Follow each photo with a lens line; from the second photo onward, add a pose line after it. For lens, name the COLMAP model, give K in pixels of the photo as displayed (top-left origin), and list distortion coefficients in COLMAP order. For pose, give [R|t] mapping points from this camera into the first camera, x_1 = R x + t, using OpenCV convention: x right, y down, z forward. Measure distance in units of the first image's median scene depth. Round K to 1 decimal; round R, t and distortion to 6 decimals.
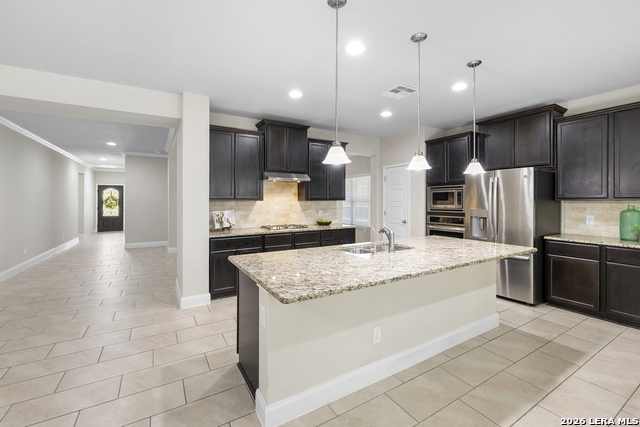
lens RADIAL K [[273.2, 0, 314.6], [0, 273.2, 200.3], [0, 0, 1]] dist [-0.000271, 0.000407]
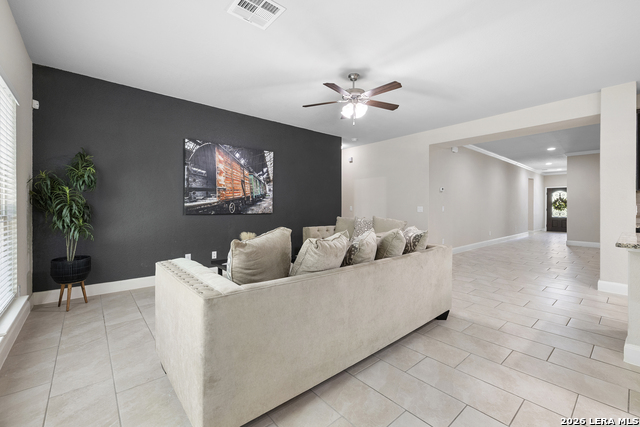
lens RADIAL K [[273.2, 0, 322.8], [0, 273.2, 208.7], [0, 0, 1]] dist [-0.000271, 0.000407]
pose [[0.184347, 0.005261, -0.982847, 0.296273], [-0.003576, 0.999983, 0.004682, 0.059394], [0.982855, 0.002652, 0.184363, -0.216218]]
